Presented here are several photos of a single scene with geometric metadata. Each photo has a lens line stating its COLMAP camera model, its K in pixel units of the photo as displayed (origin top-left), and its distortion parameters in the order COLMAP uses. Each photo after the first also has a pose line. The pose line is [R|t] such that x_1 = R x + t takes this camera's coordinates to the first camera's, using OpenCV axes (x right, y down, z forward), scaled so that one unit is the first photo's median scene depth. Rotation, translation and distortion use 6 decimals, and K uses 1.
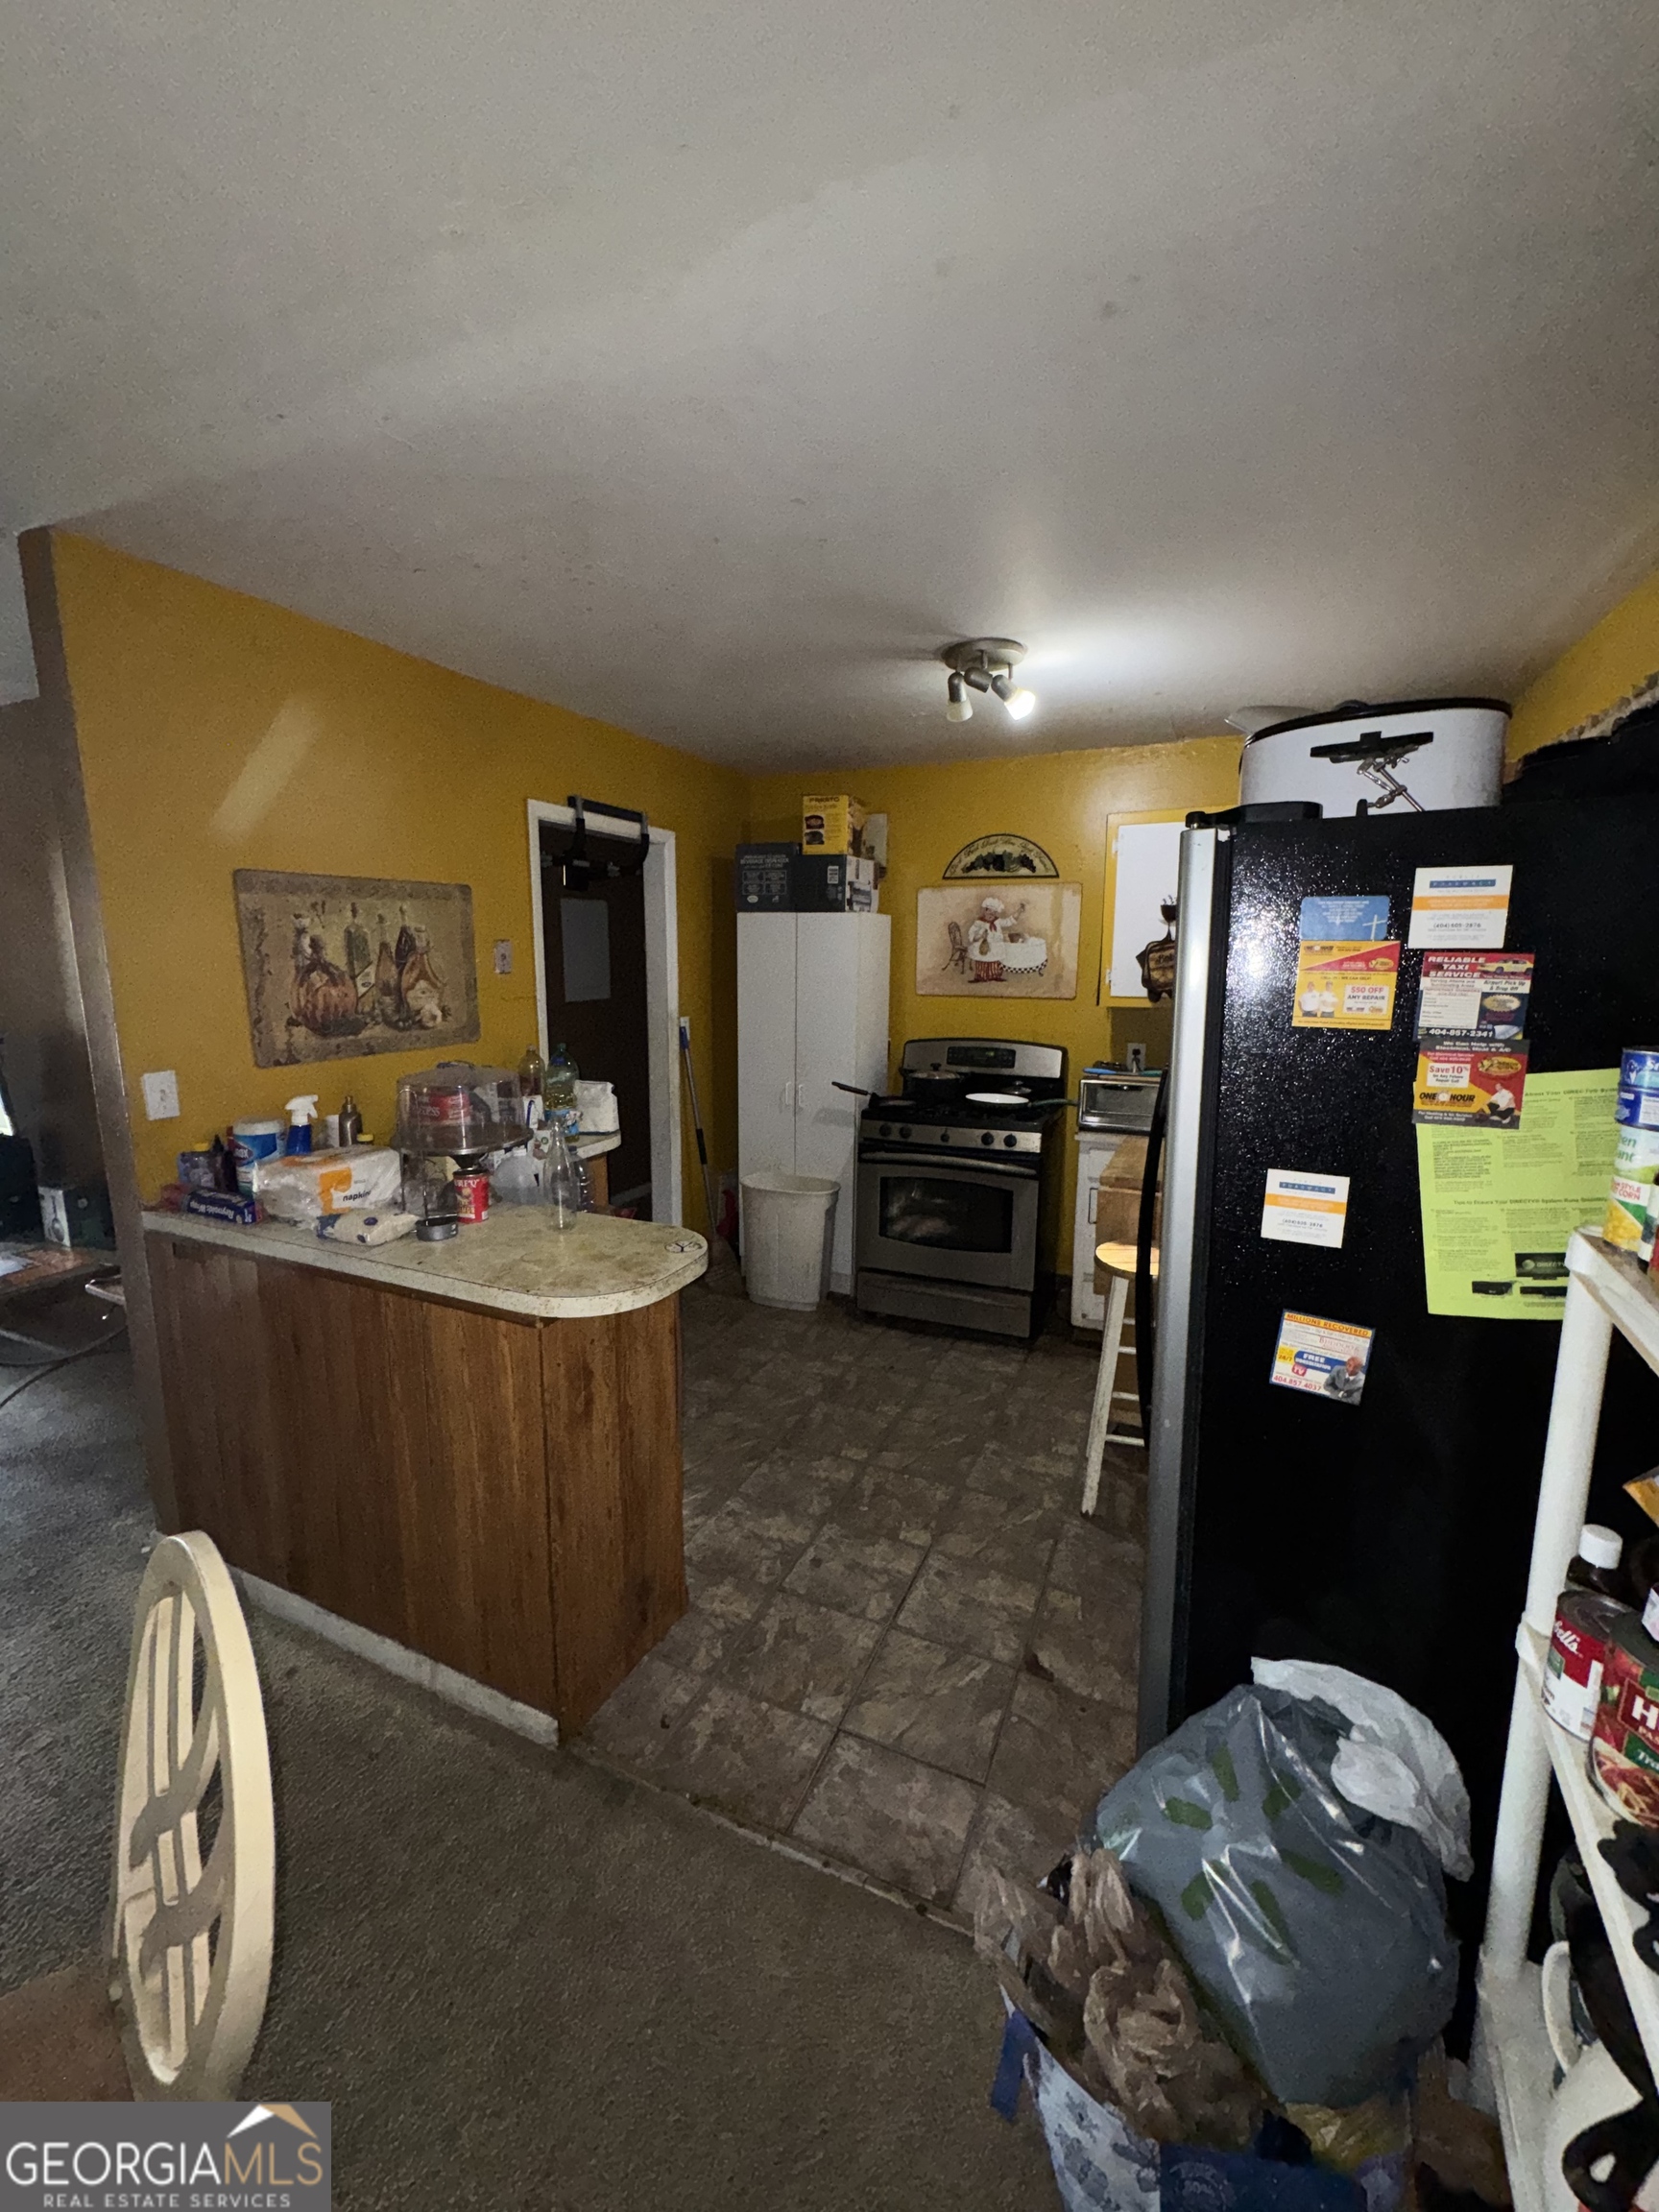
lens RADIAL K [[883.7, 0, 829.5], [0, 883.7, 1106.0], [0, 0, 1]] dist [0.001425, 0.000285]
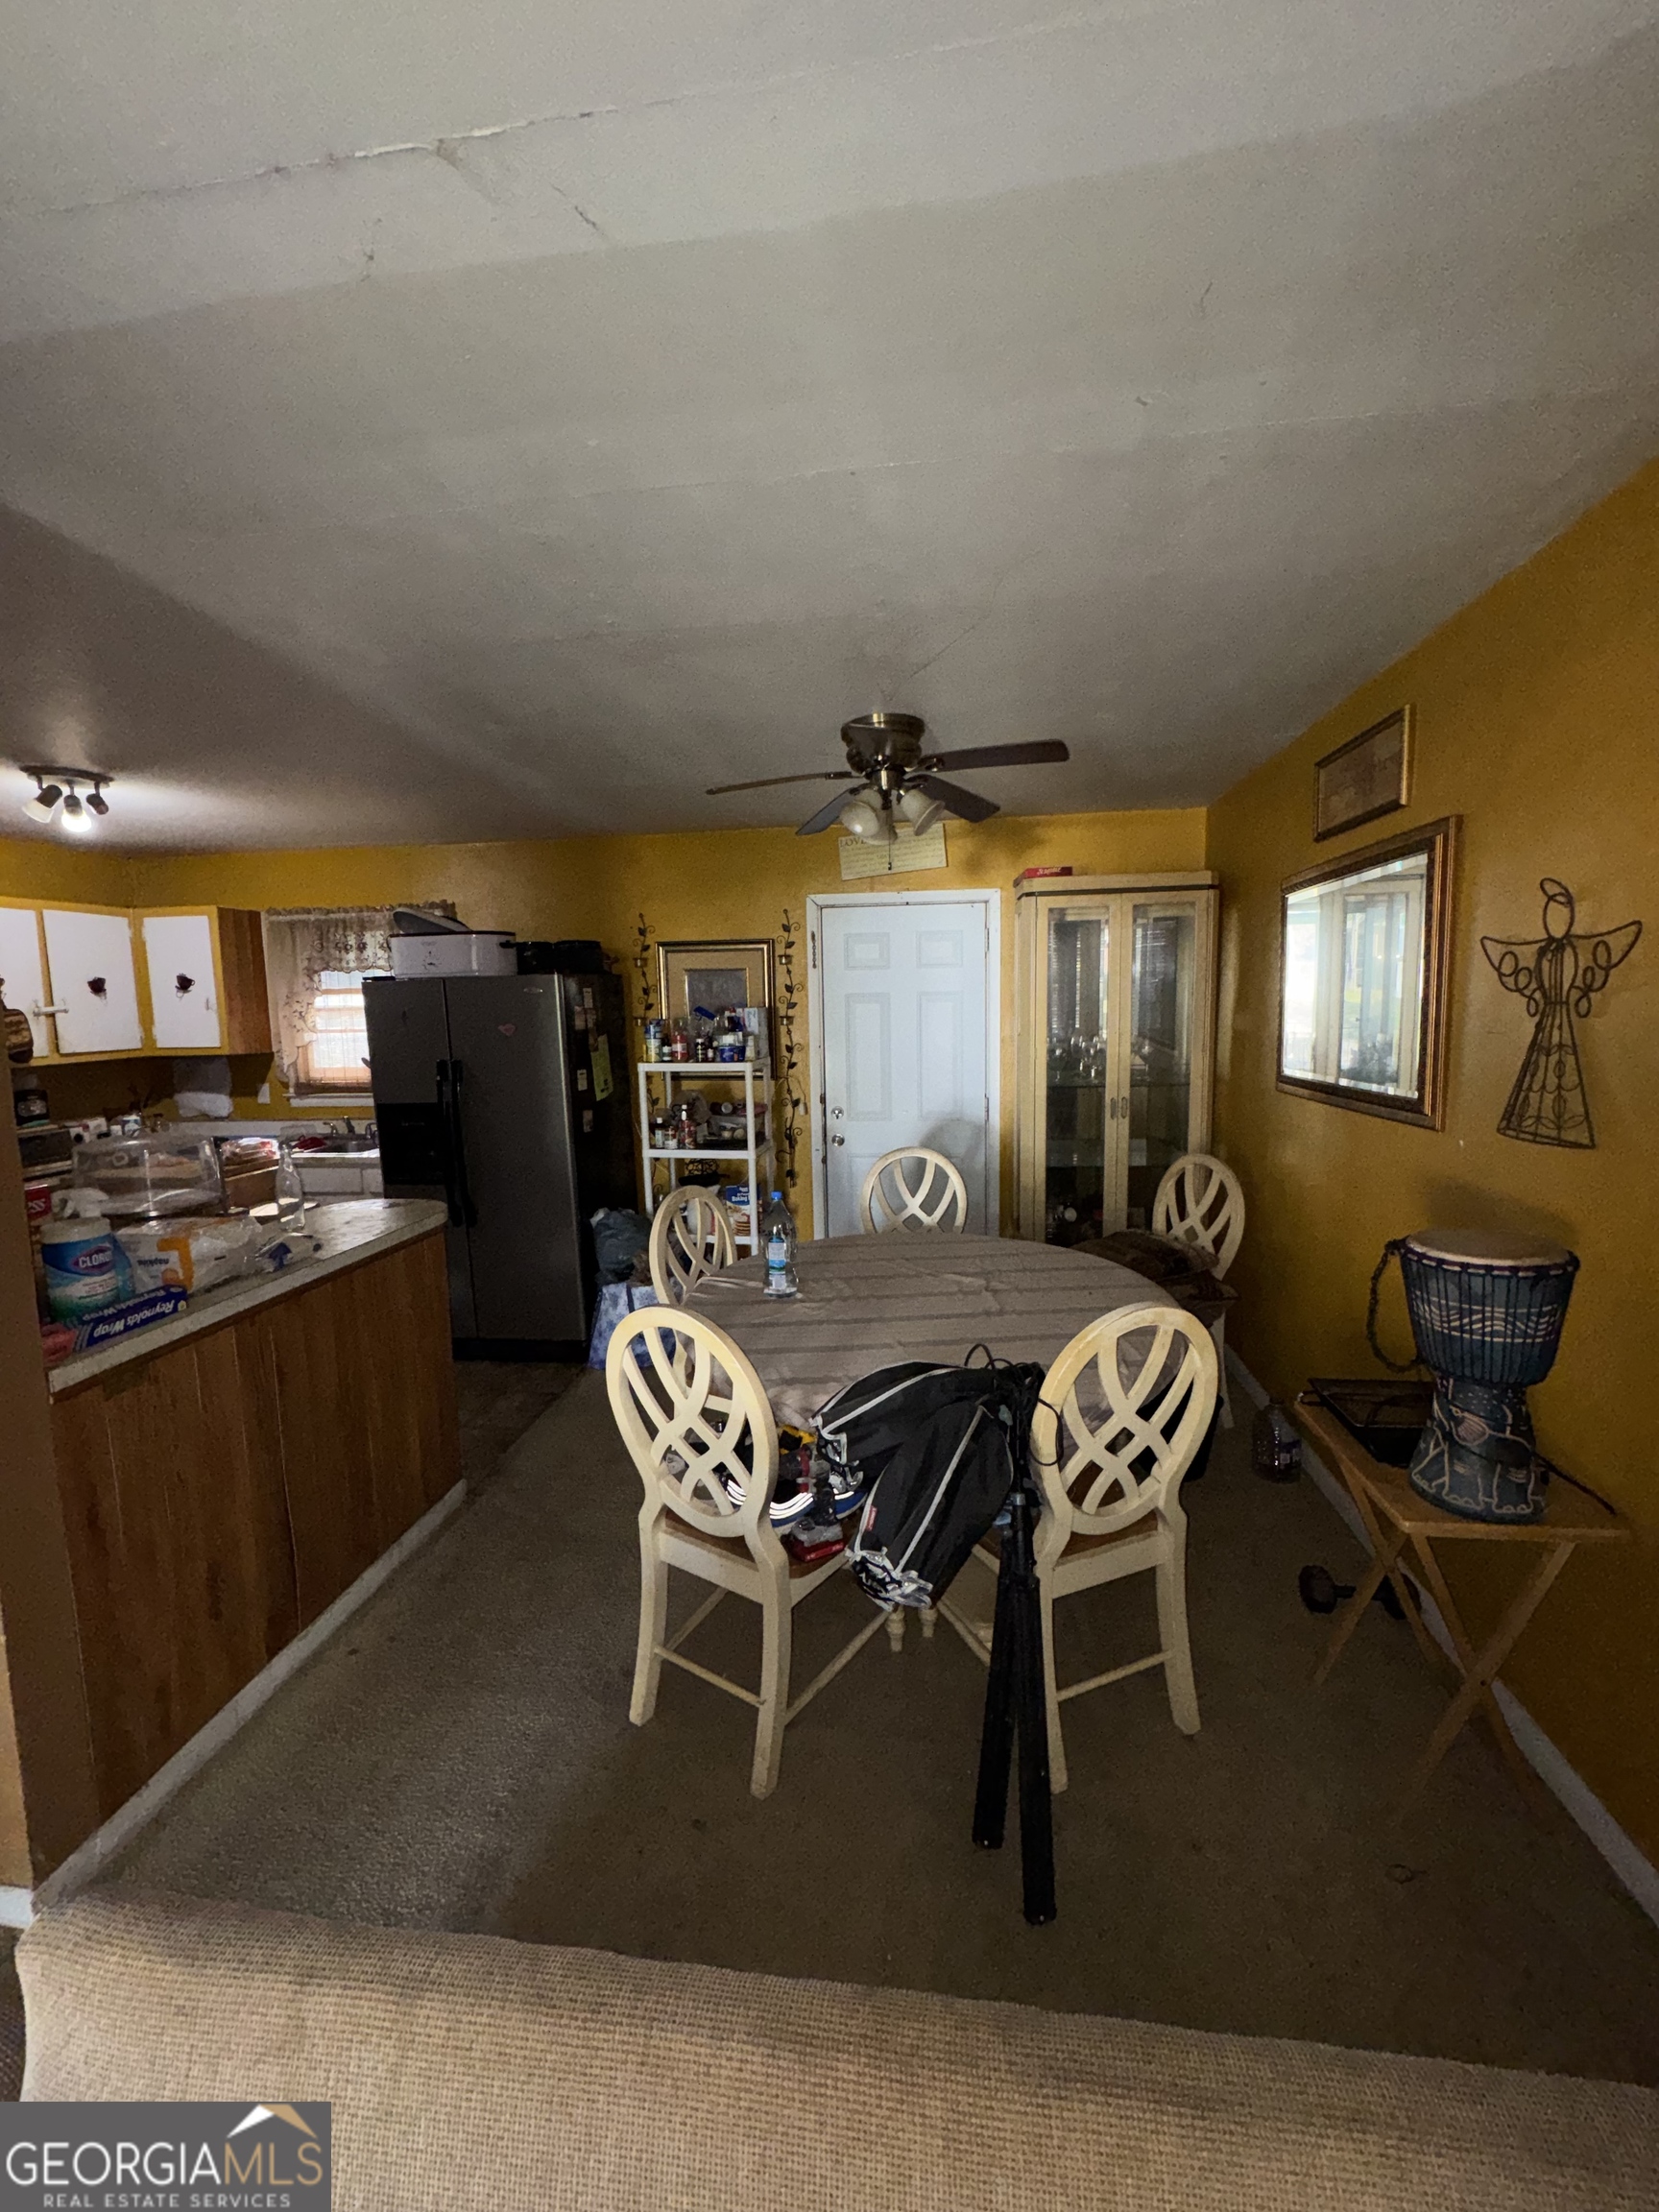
lens RADIAL K [[883.7, 0, 829.5], [0, 883.7, 1106.0], [0, 0, 1]] dist [0.001425, 0.000285]
pose [[-0.288815, -0.110532, 0.950983, -0.998726], [0.180984, 0.969100, 0.167602, -0.063803], [-0.940123, 0.220519, -0.259887, 0.315236]]
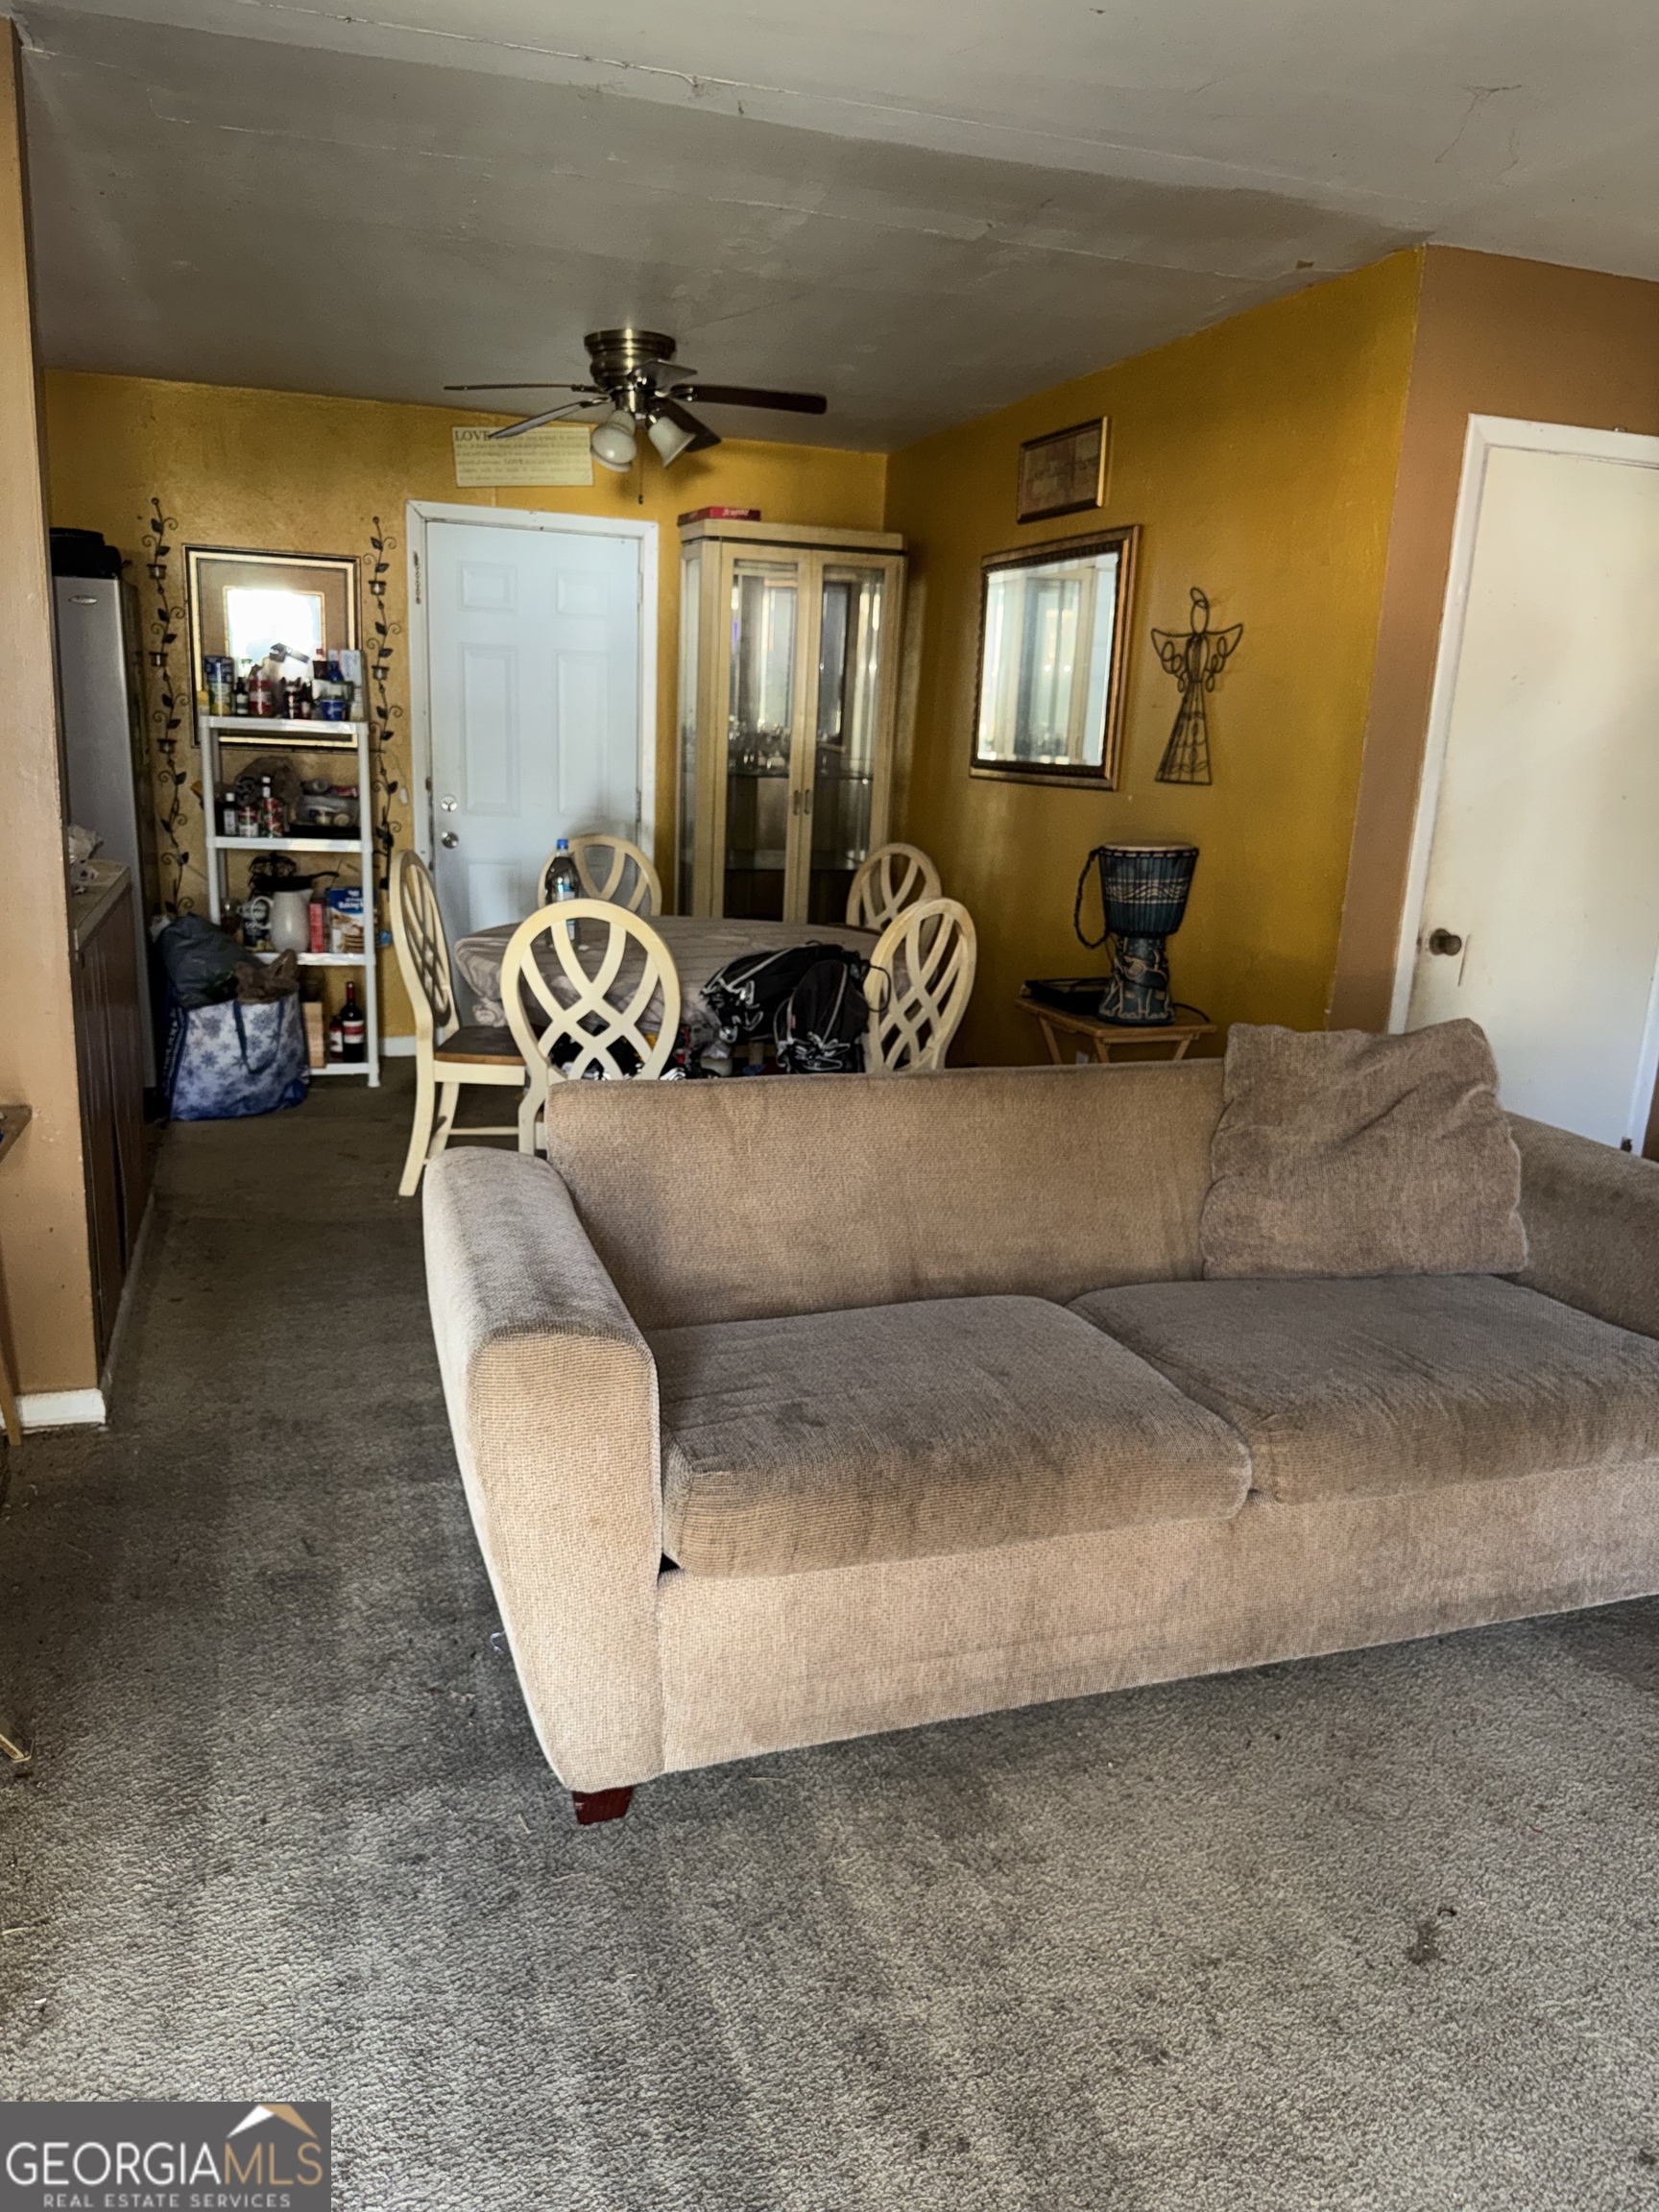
lens RADIAL K [[1553.5, 0, 829.5], [0, 1553.5, 1106.0], [0, 0, 1]] dist [0.203827, -0.450791]
pose [[-0.684436, -0.209456, 0.698338, -1.375237], [0.076922, 0.931752, 0.354855, -0.114558], [-0.725004, 0.296593, -0.621612, 0.864532]]
